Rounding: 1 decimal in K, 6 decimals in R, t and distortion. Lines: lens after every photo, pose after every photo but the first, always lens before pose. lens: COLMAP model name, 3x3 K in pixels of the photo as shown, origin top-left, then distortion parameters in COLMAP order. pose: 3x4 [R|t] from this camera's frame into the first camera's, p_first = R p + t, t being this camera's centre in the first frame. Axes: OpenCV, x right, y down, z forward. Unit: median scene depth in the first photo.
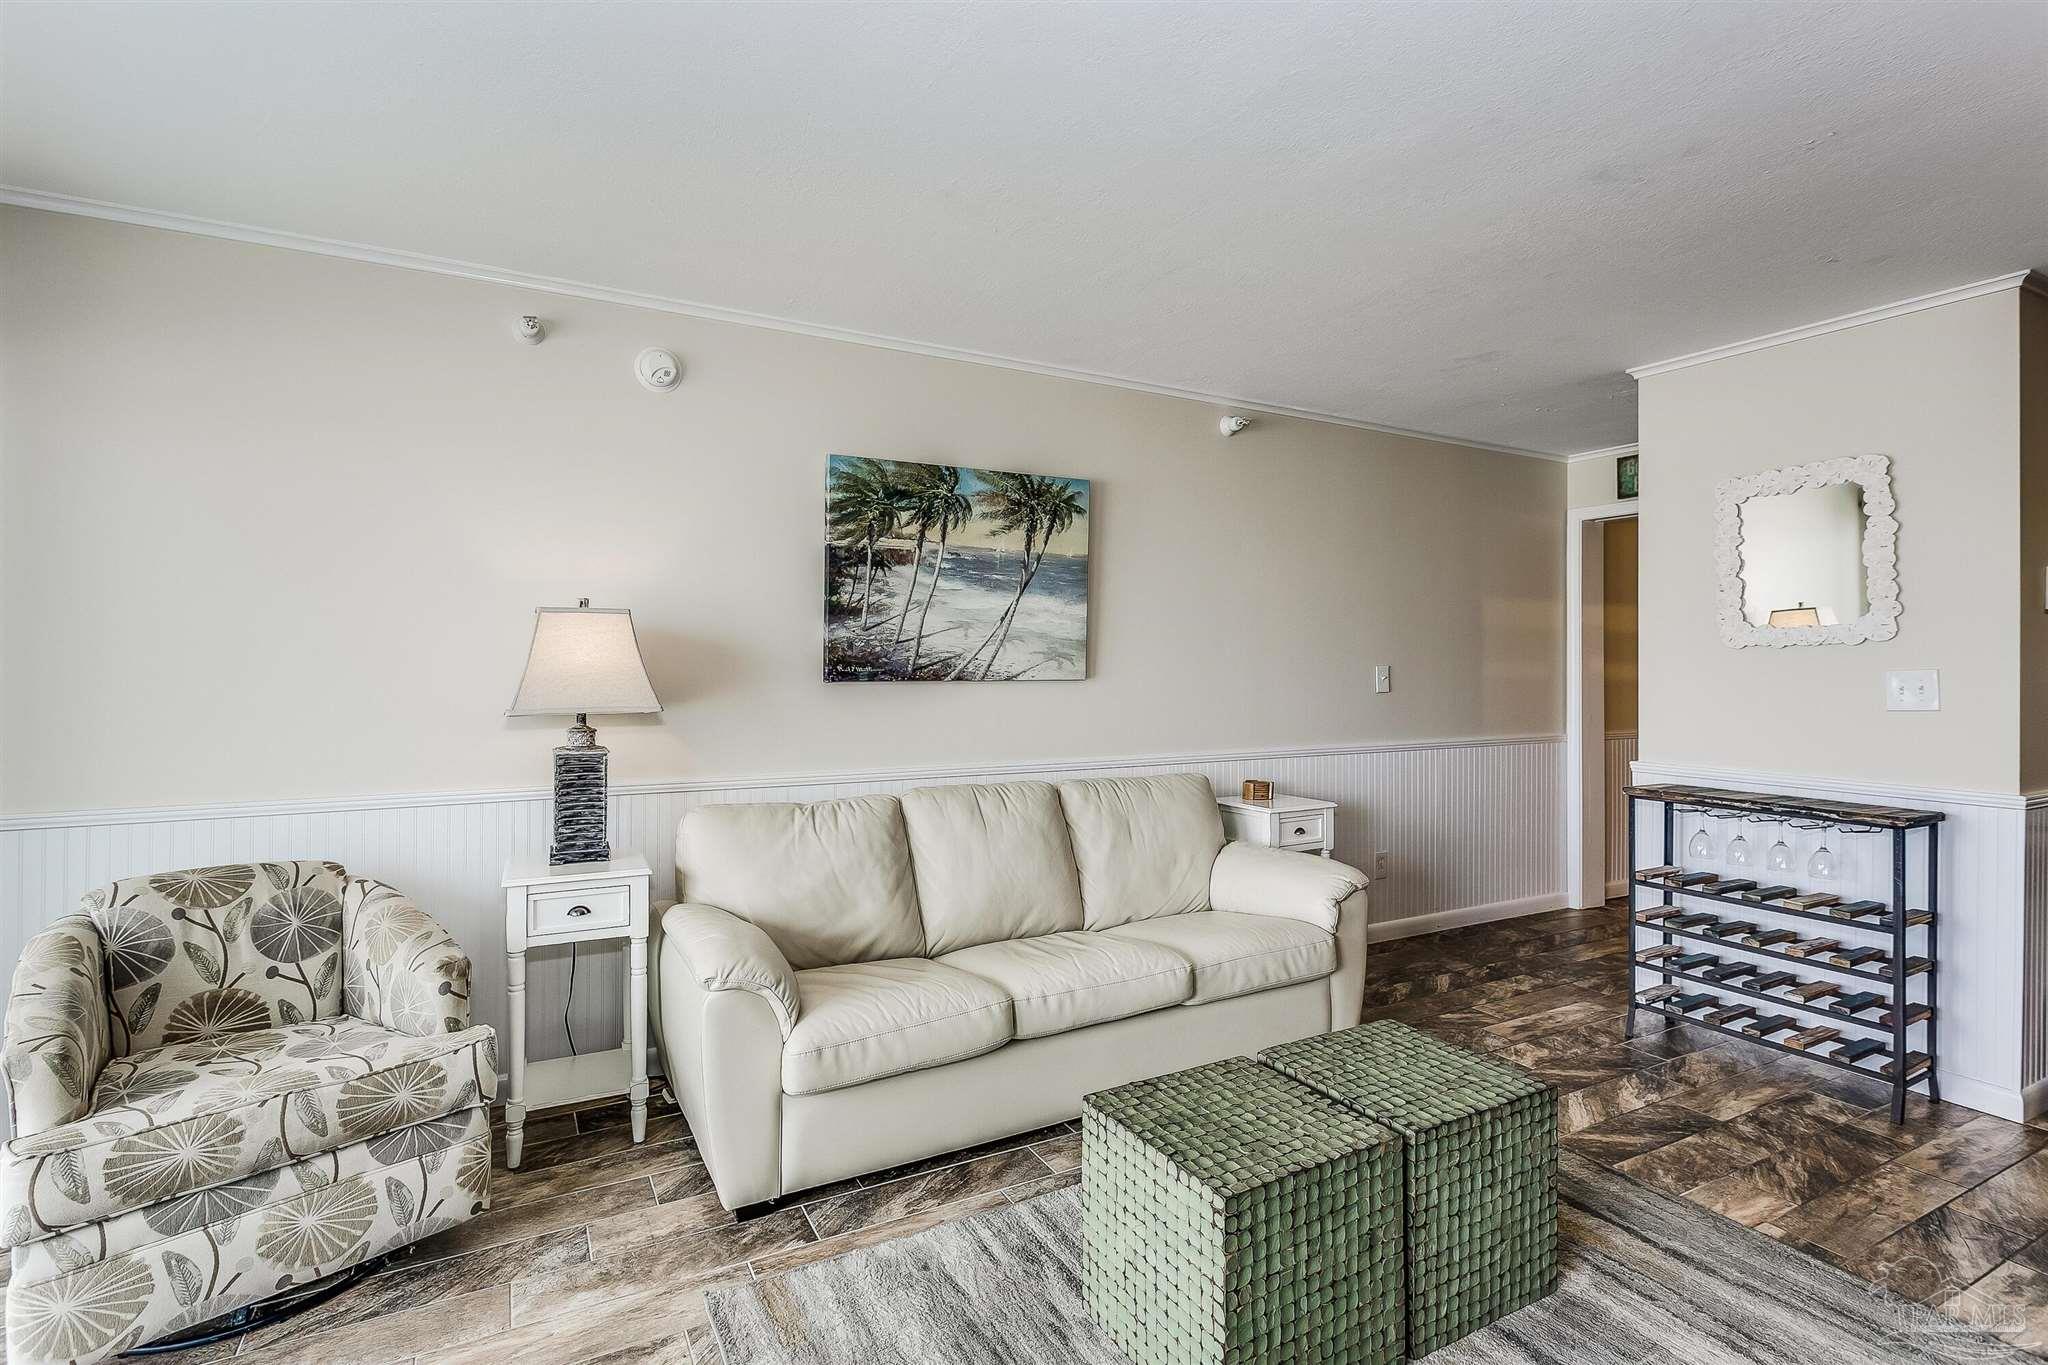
lens RADIAL K [[975.6, 0, 1012.5], [0, 975.6, 655.8], [0, 0, 1]] dist [0.001258, 0.000310]
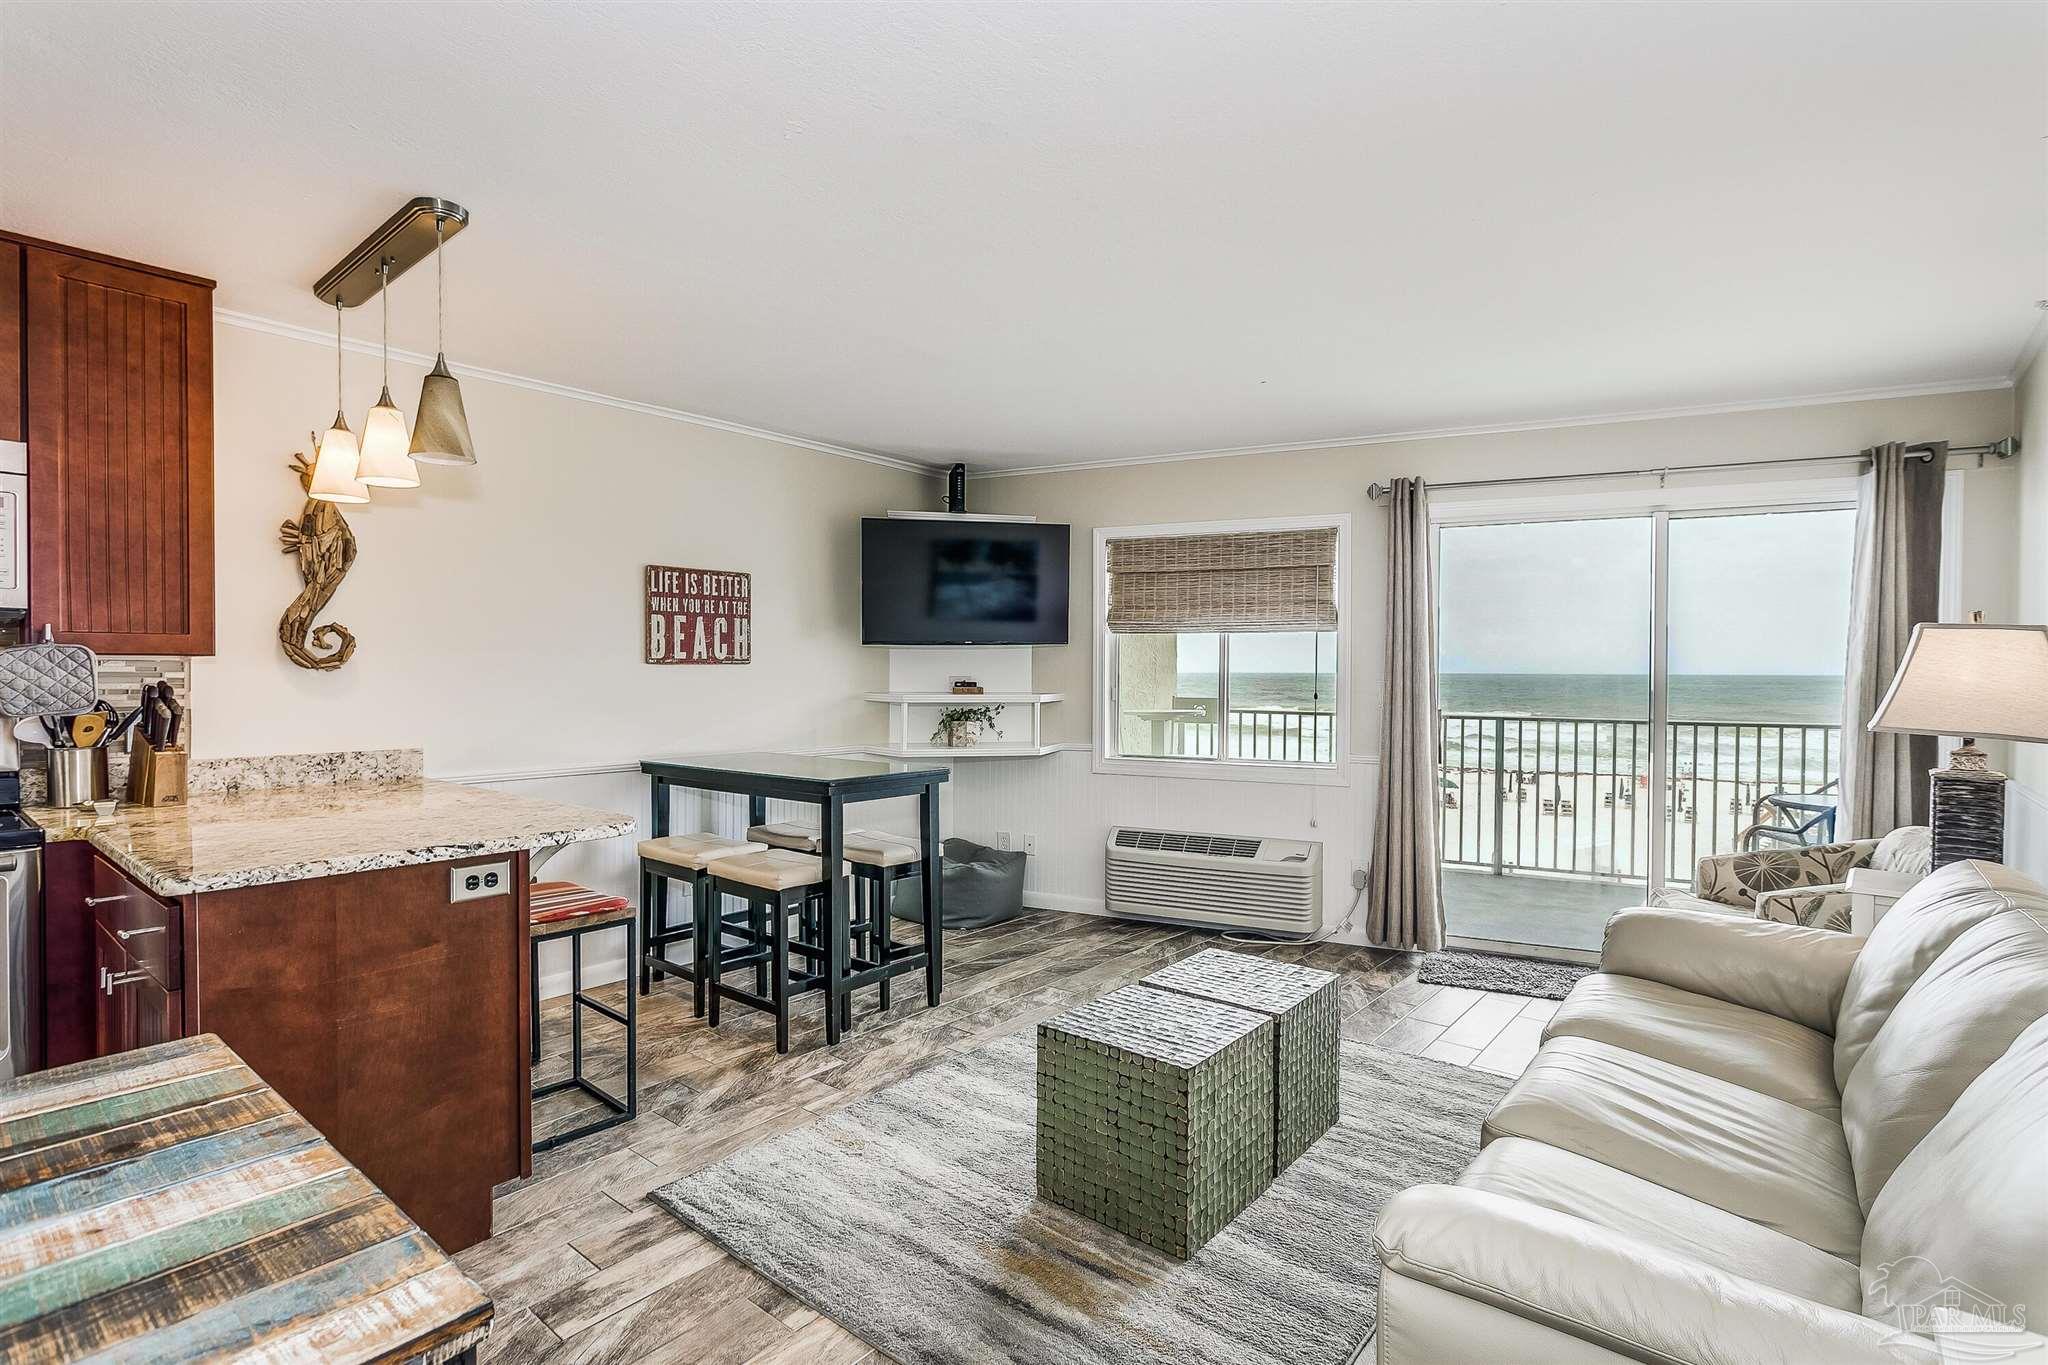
lens RADIAL K [[975.6, 0, 1016.2], [0, 975.6, 686.4], [0, 0, 1]] dist [0.001258, 0.000310]
pose [[-0.925505, -0.002895, -0.378725, 0.603988], [-0.006342, 0.999949, 0.007856, 0.009037], [0.378682, 0.009672, -0.925476, 1.220754]]
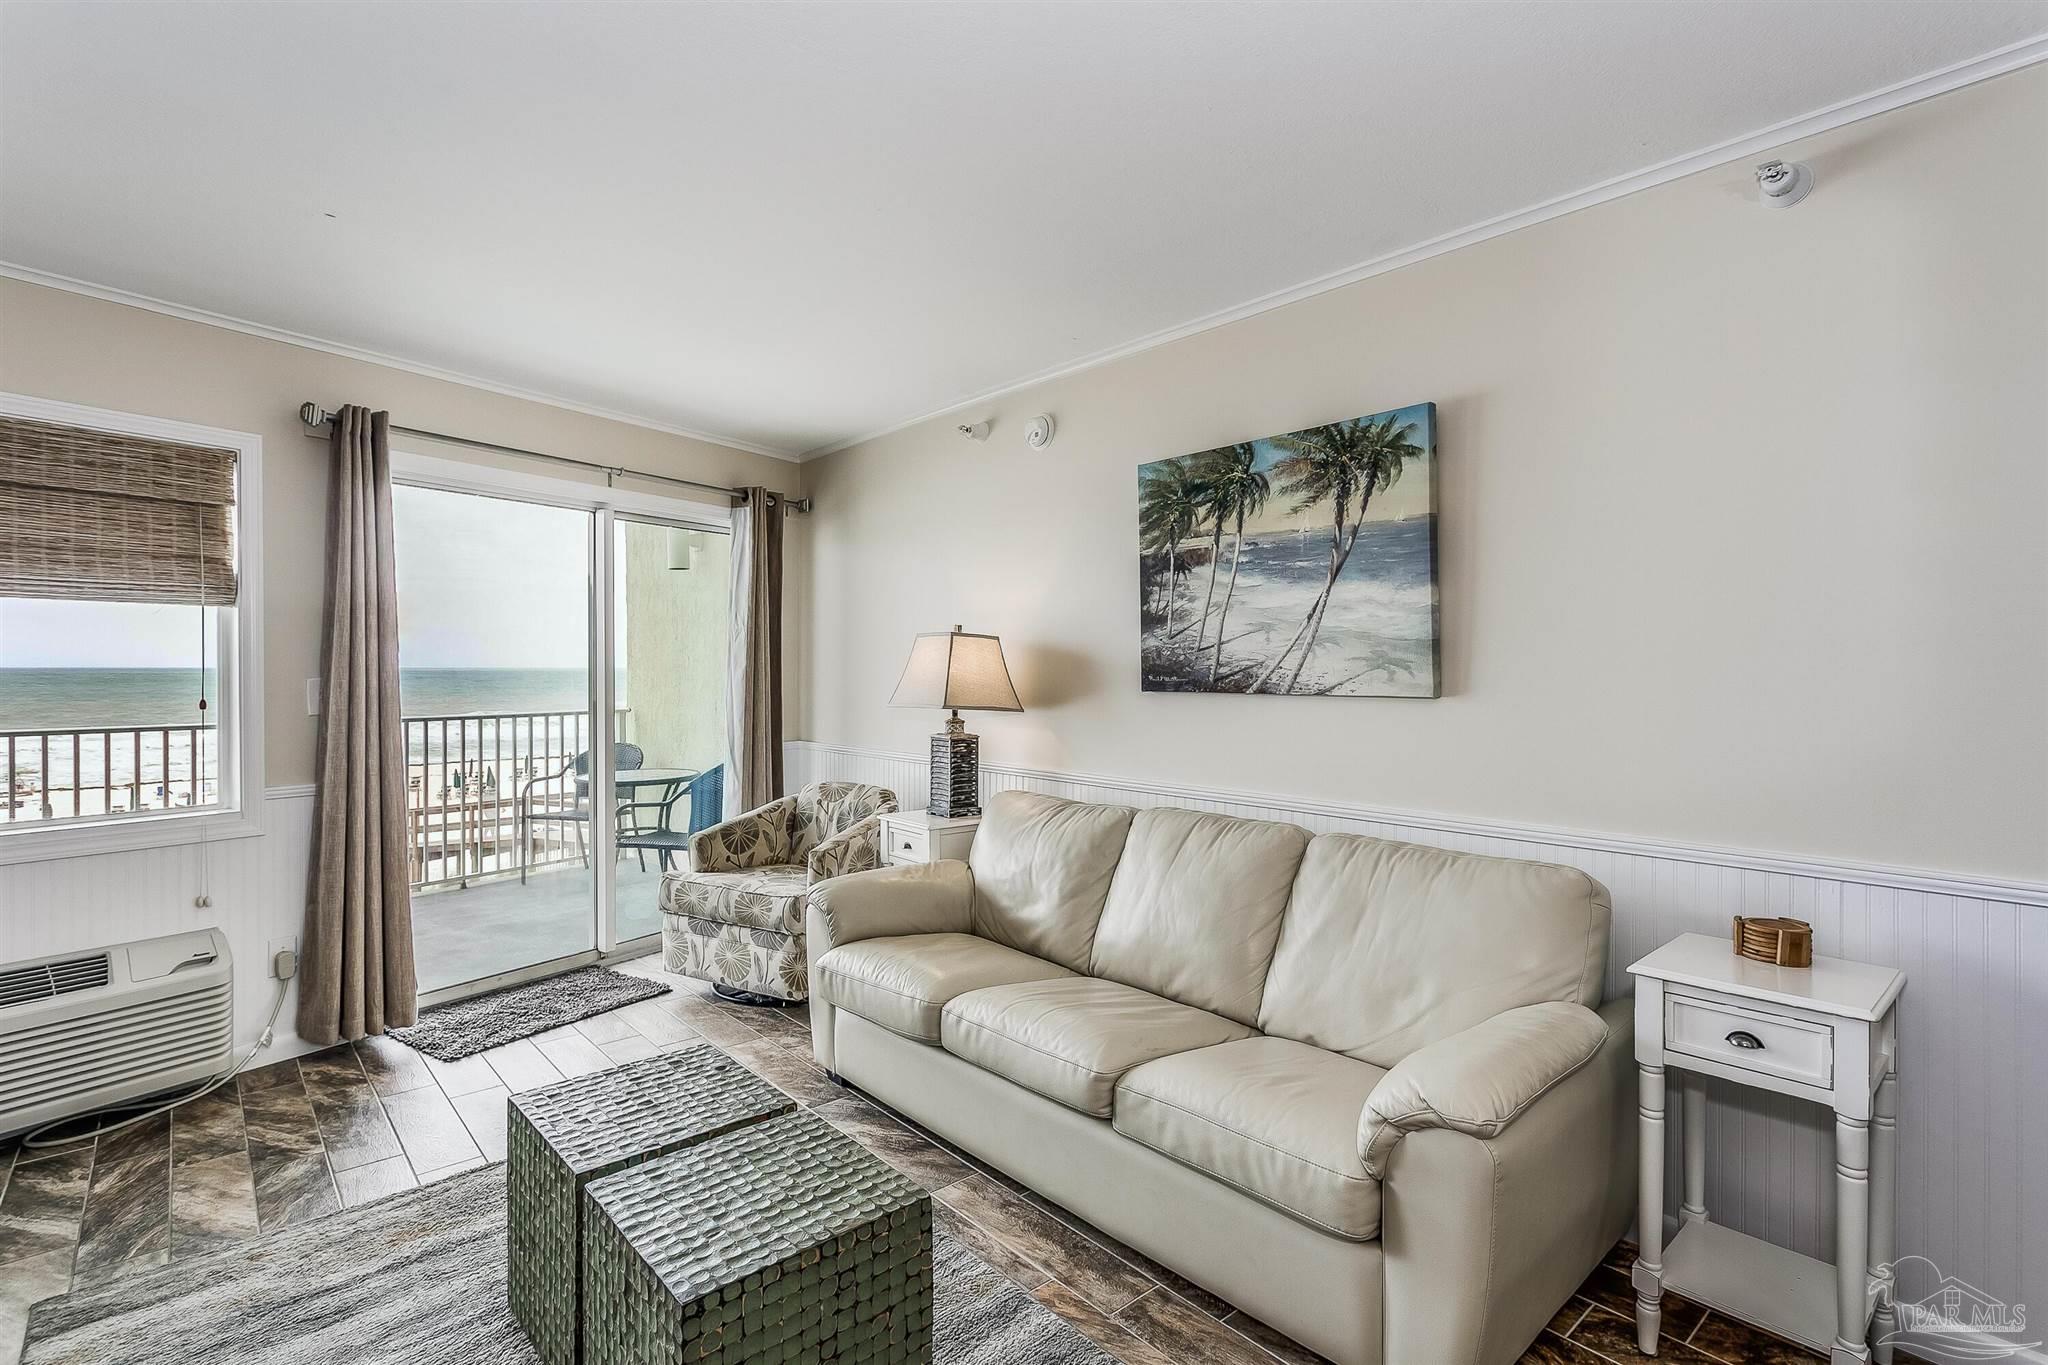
lens RADIAL K [[975.6, 0, 1026.2], [0, 975.6, 668.2], [0, 0, 1]] dist [0.001258, 0.000310]
pose [[0.230796, -0.002291, -0.973000, 0.737119], [0.006529, 0.999978, -0.000806, 0.003056], [0.972980, -0.006166, 0.230806, 0.627356]]
